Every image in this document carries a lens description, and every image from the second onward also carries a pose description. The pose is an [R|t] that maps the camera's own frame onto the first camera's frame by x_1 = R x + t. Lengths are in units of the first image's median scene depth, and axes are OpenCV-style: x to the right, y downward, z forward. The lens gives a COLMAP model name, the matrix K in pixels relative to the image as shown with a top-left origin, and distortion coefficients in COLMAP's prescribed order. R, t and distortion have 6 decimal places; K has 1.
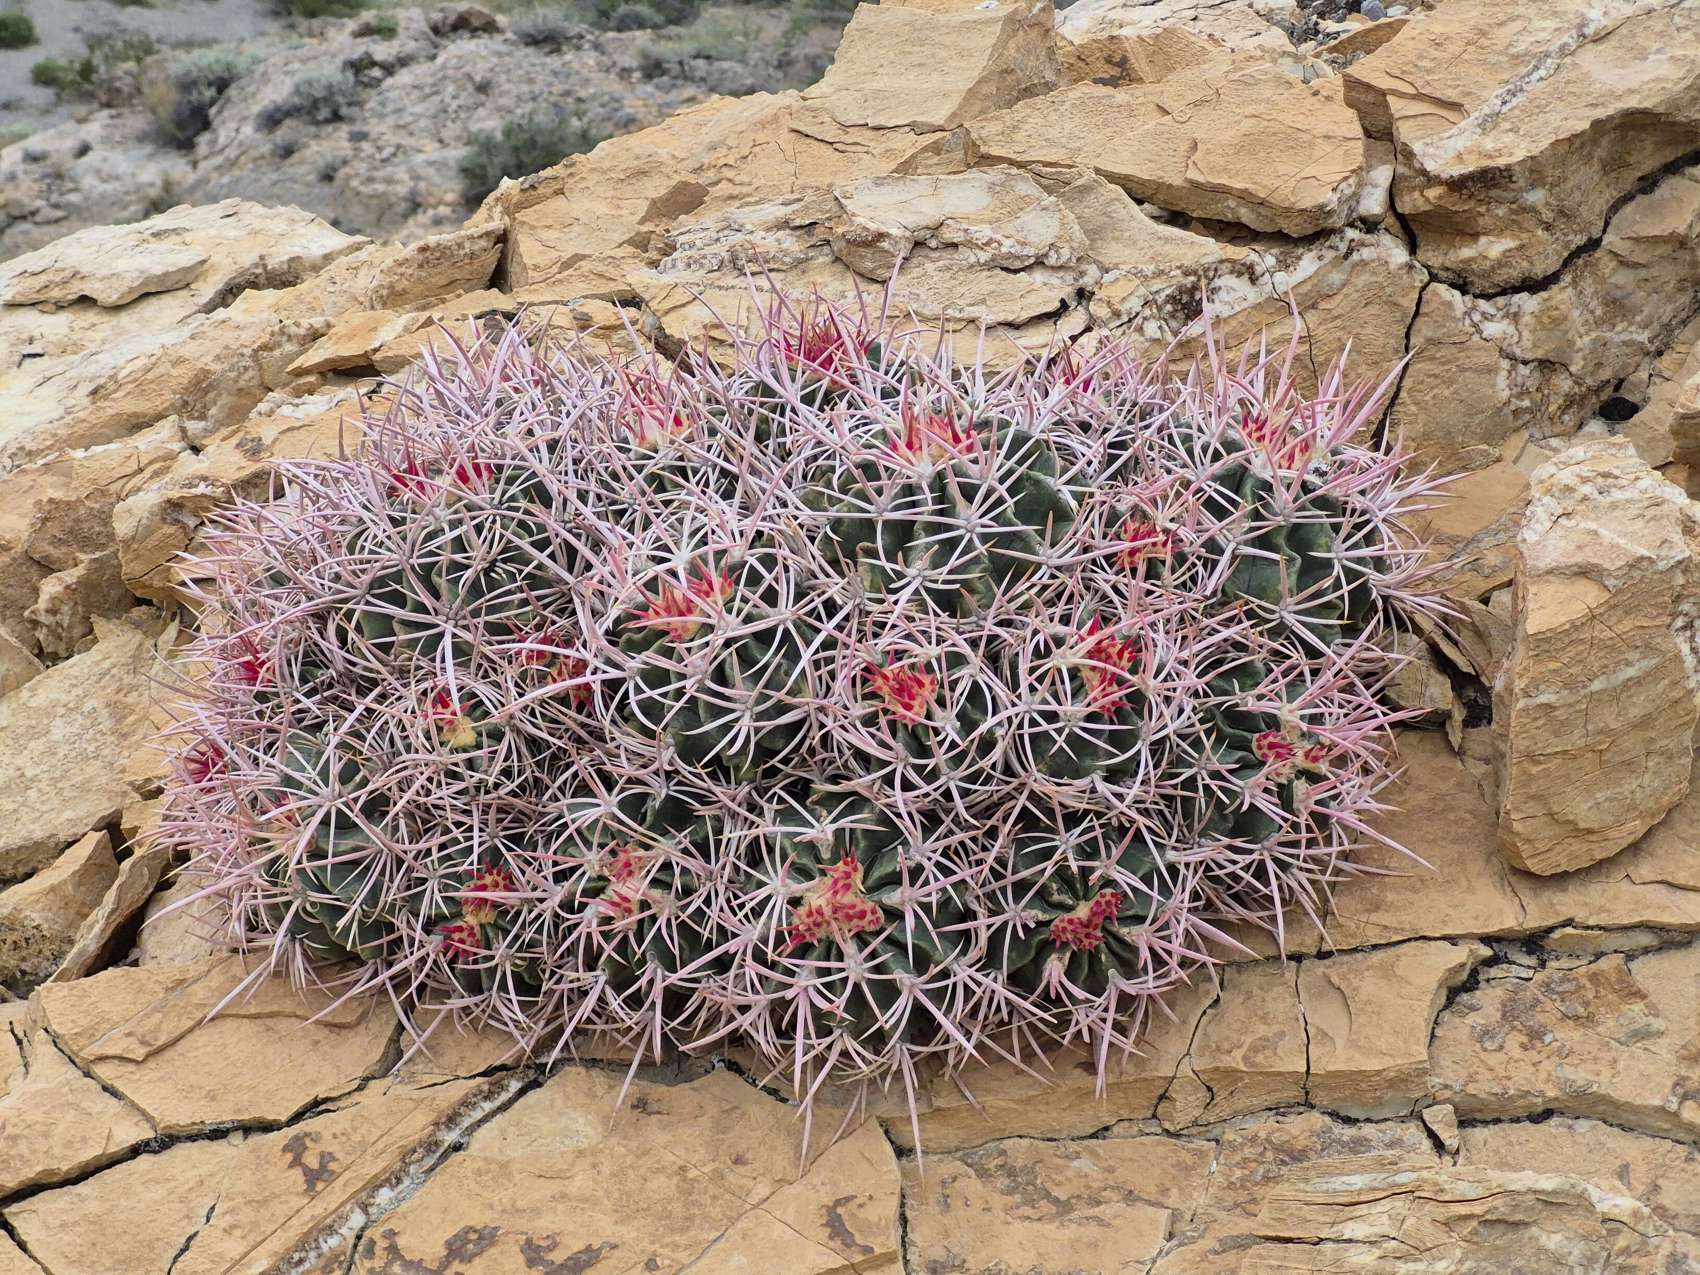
lens RADIAL K [[3534.3, 0, 840.2], [0, 3534.3, 575.3], [0, 0, 1]] dist [0.046510, 0.000000]
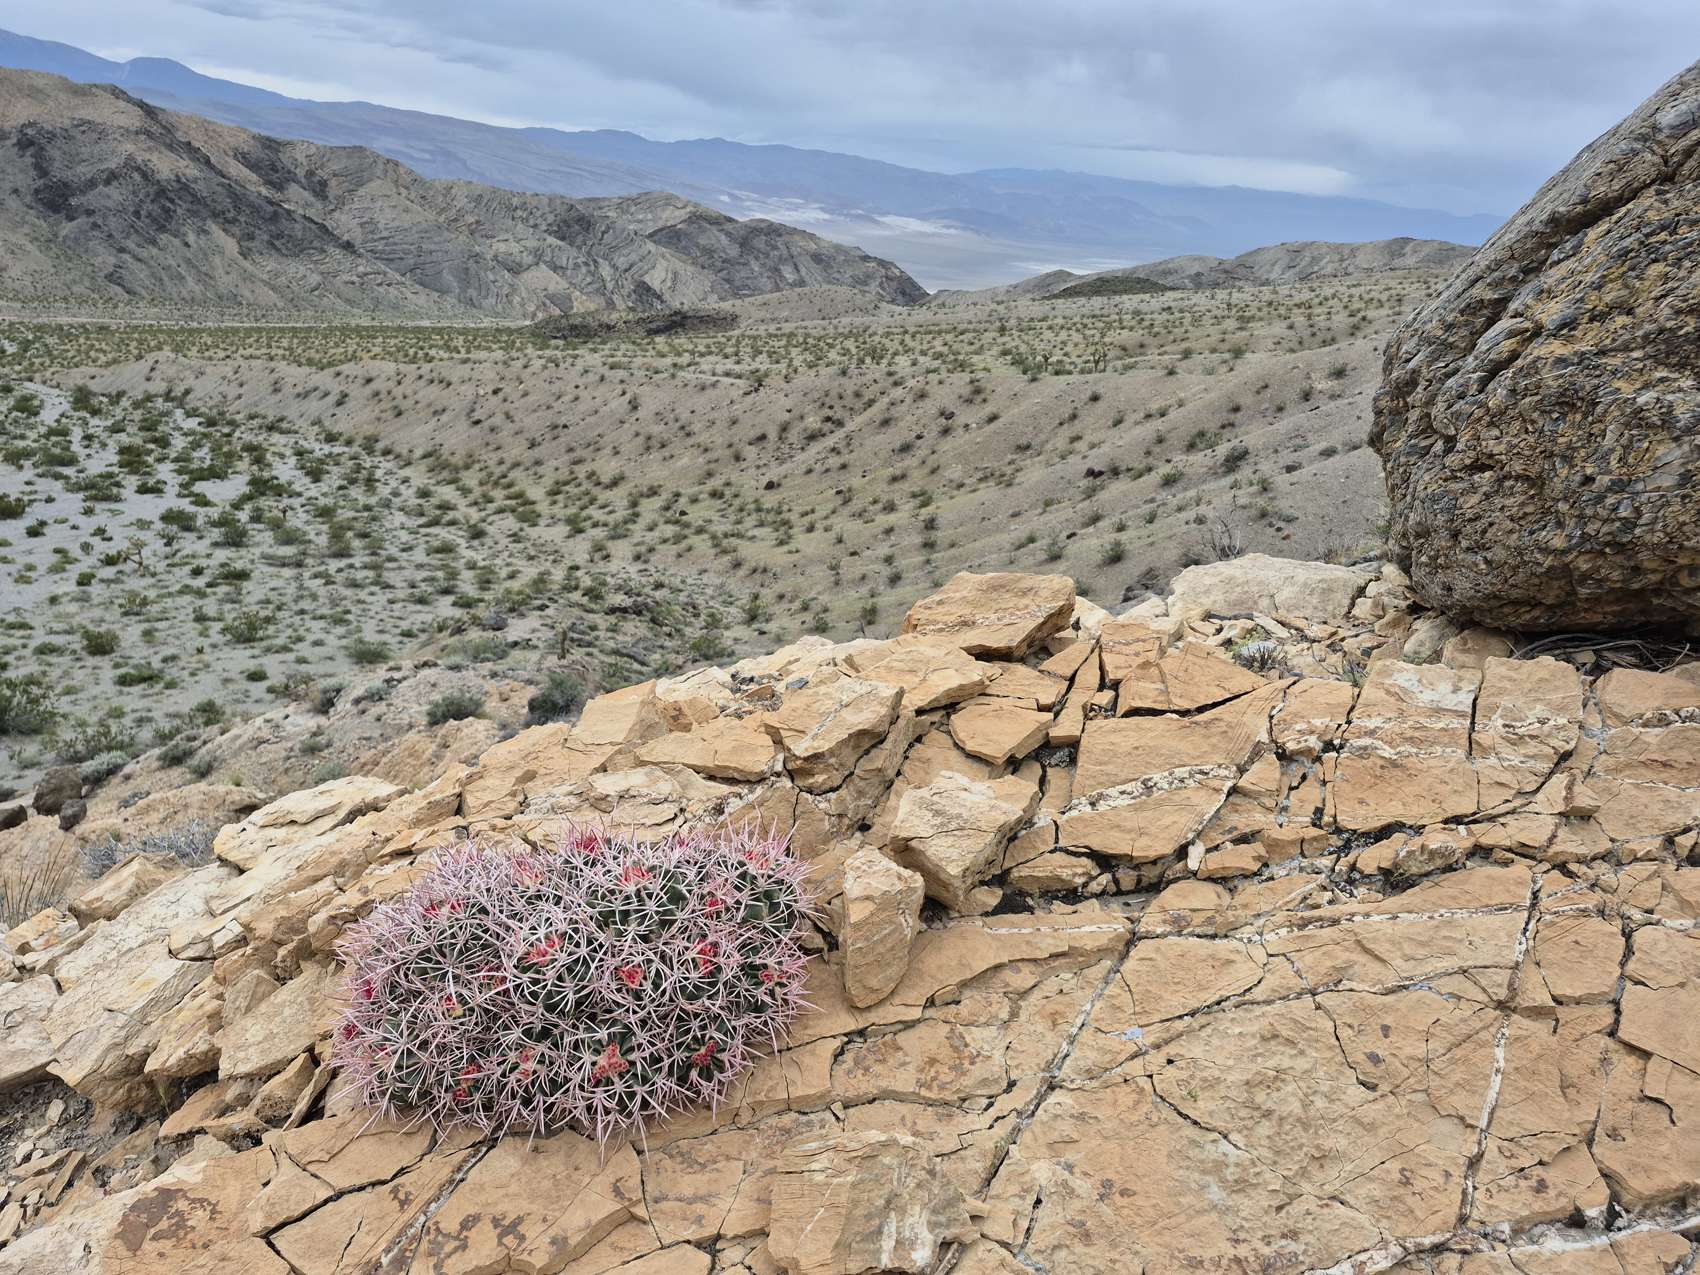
lens RADIAL K [[1129.3, 0, 821.1], [0, 1129.3, 637.0], [0, 0, 1]] dist [0.078409, -0.086137]
pose [[0.971508, -0.060914, 0.229044, -0.022743], [0.096313, 0.984481, -0.146701, -0.075698], [-0.216553, 0.164581, 0.962298, 0.087906]]
